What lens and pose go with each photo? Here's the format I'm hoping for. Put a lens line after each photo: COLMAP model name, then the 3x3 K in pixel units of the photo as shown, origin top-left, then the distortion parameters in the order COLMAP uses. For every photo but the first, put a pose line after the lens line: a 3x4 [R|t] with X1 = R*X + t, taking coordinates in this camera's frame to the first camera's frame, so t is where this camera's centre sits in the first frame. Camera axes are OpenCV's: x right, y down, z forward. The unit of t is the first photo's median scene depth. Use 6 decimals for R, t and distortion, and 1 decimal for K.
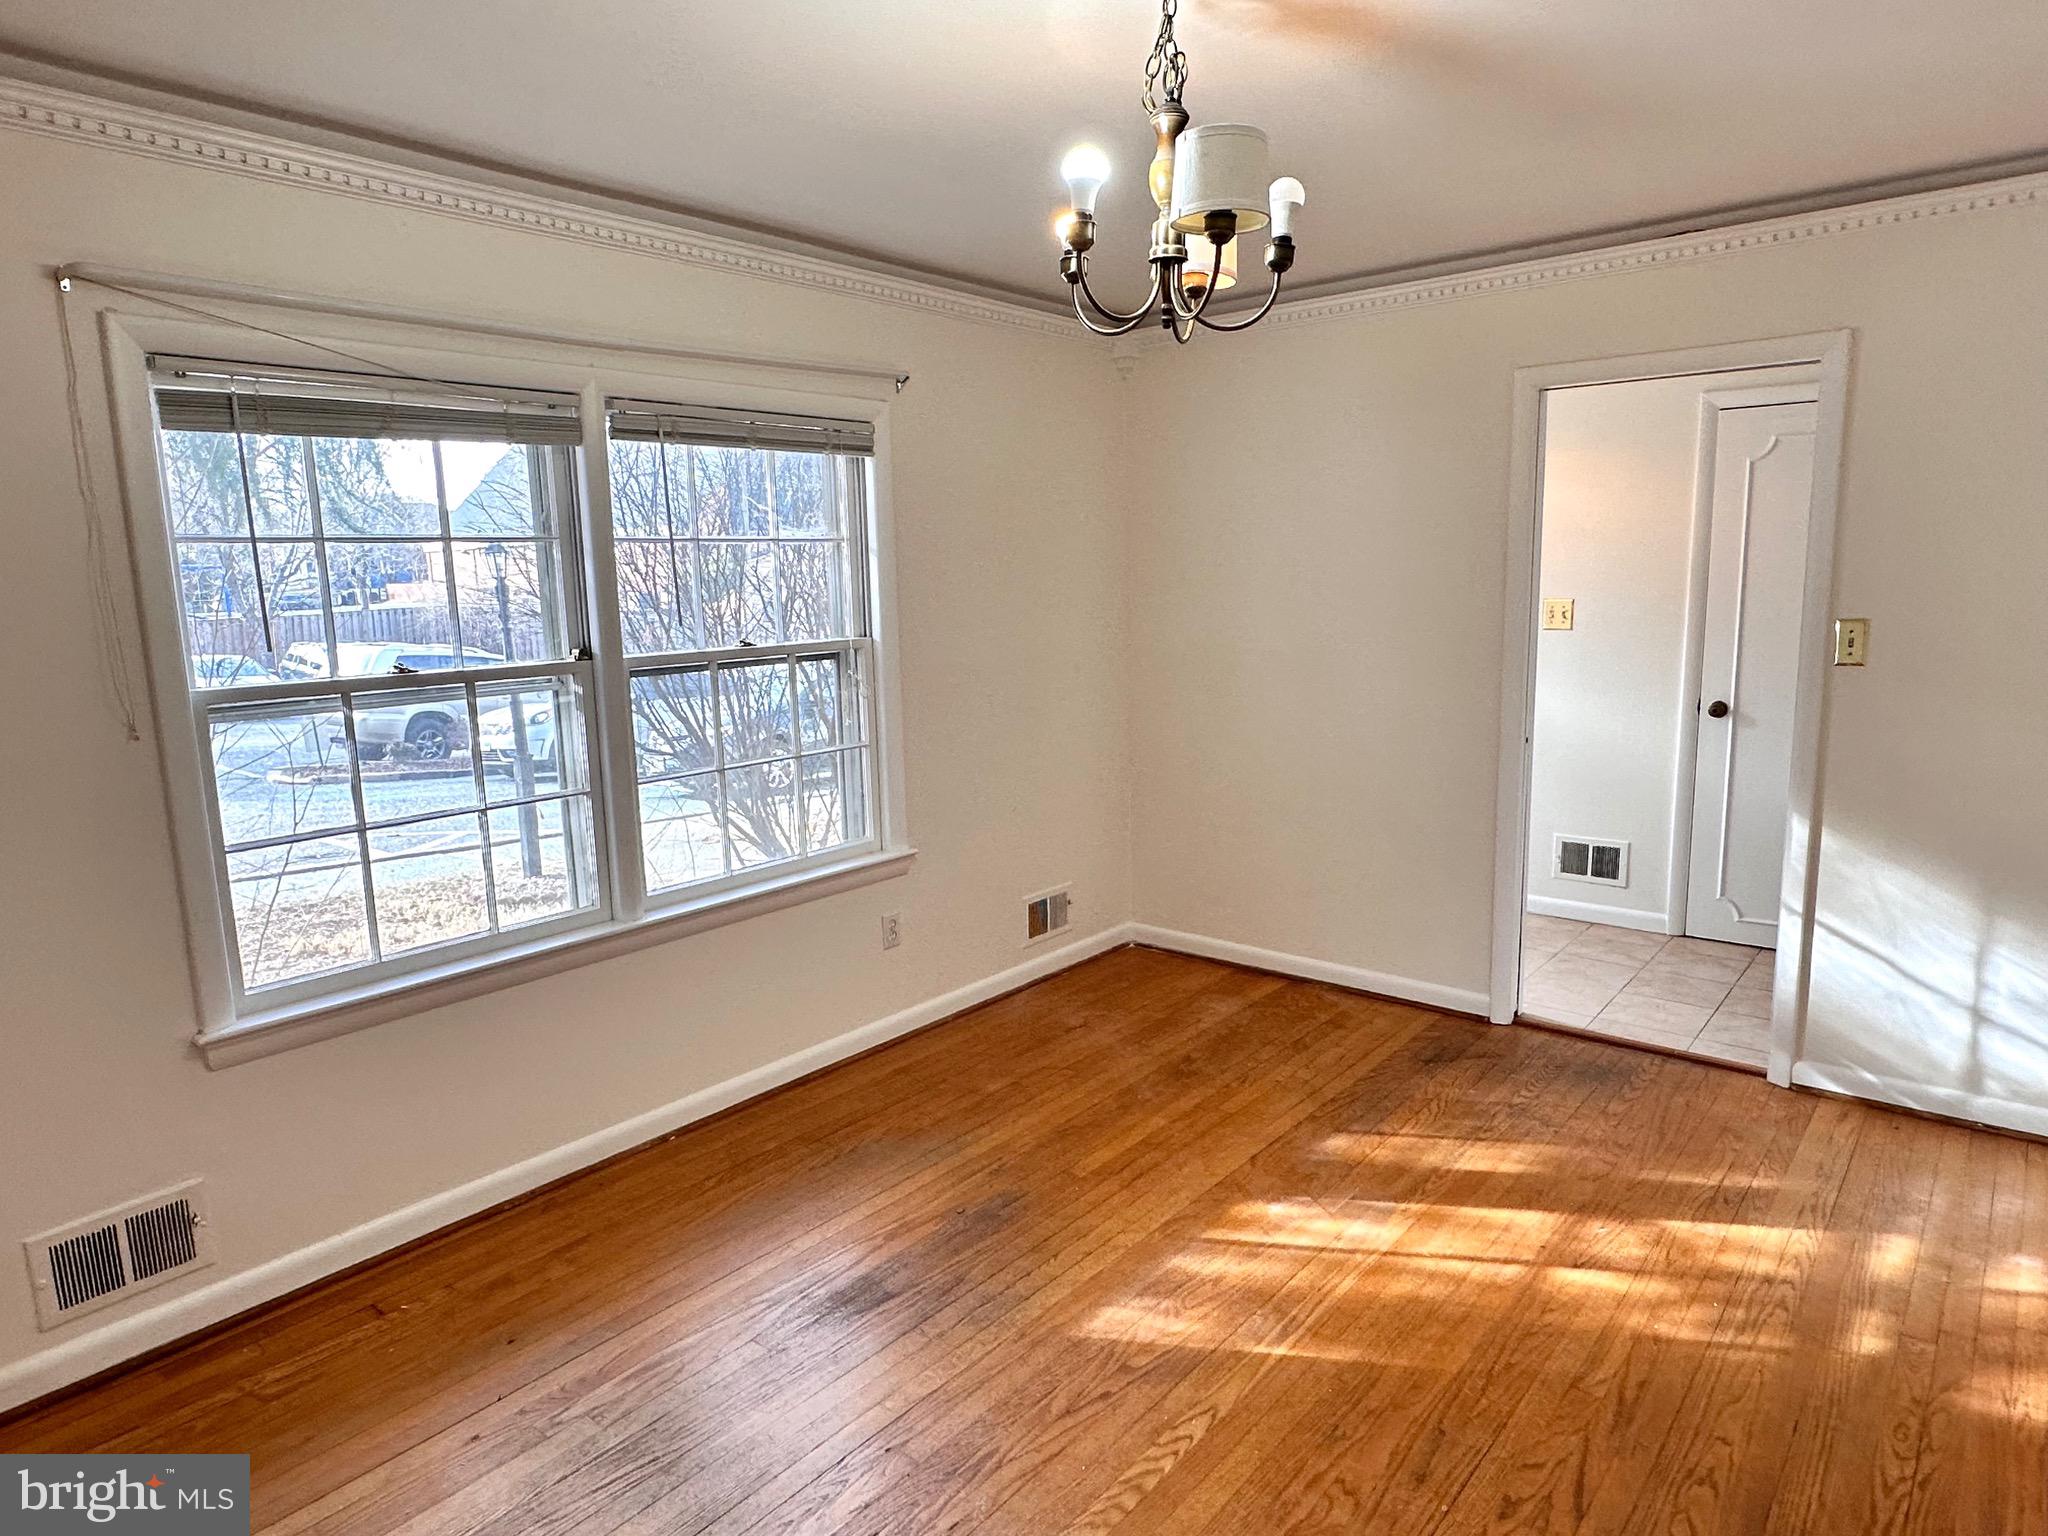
lens RADIAL K [[1181.8, 0, 1024.0], [0, 1181.8, 768.0], [0, 0, 1]] dist [0.003045, 0.001753]
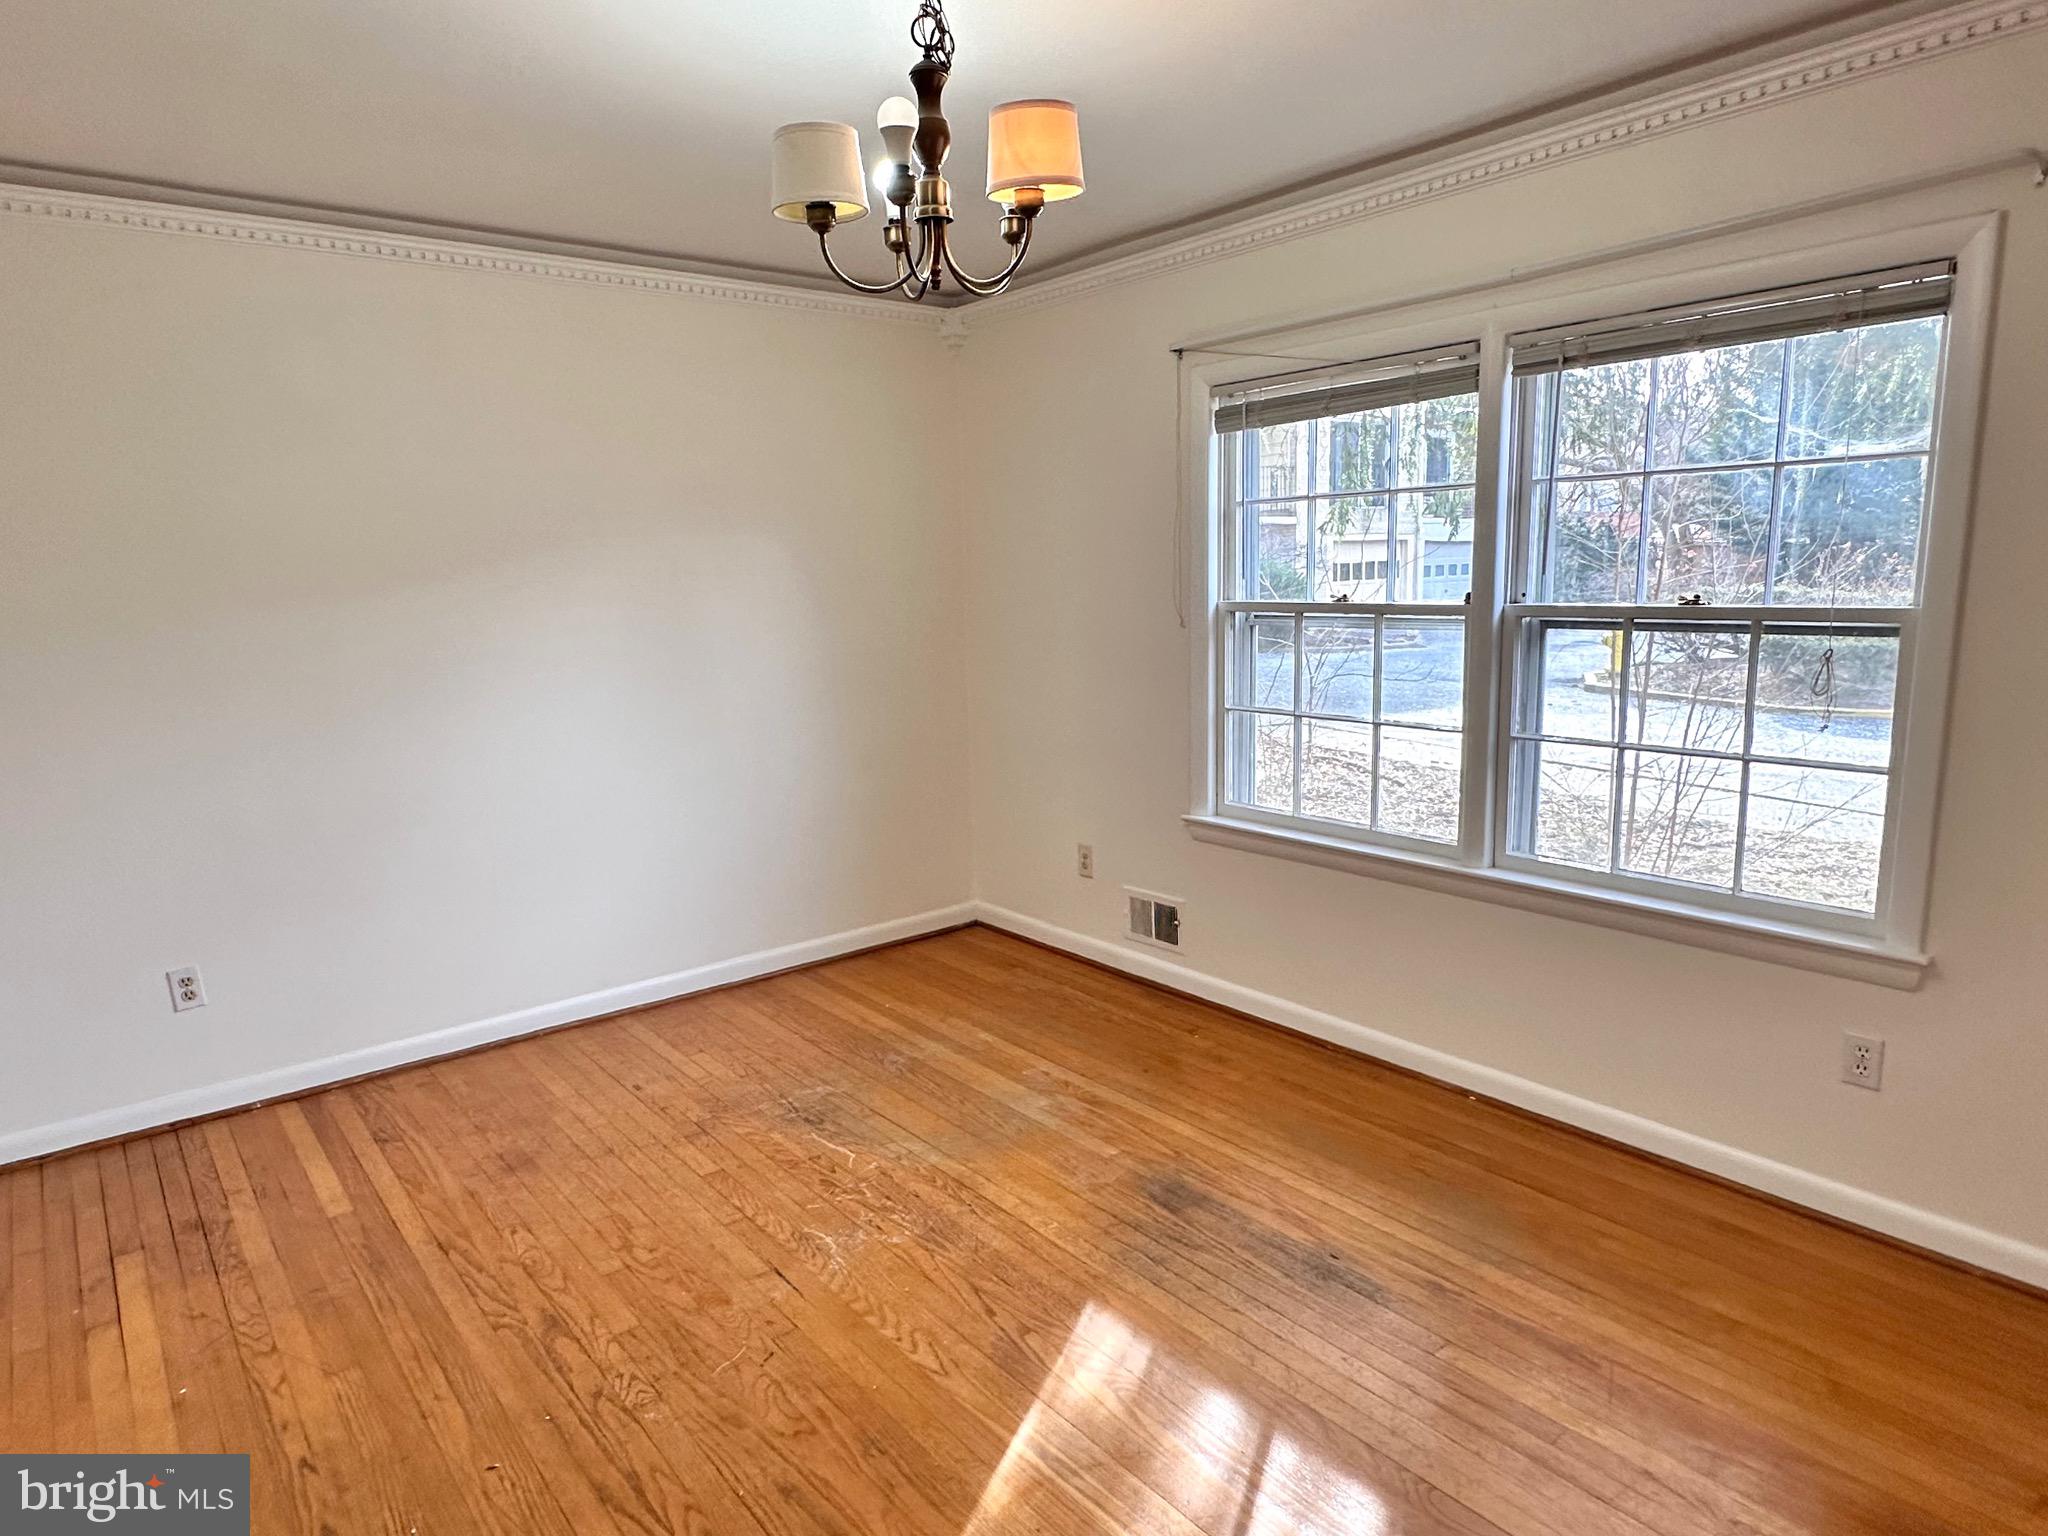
lens RADIAL K [[1217.6, 0, 1024.0], [0, 1217.6, 768.0], [0, 0, 1]] dist [-0.003486, 0.000652]
pose [[-0.161517, 0.213970, -0.963394, 0.769244], [-0.112180, 0.965904, 0.233335, -0.164656], [0.980473, 0.145762, -0.132007, 0.819379]]
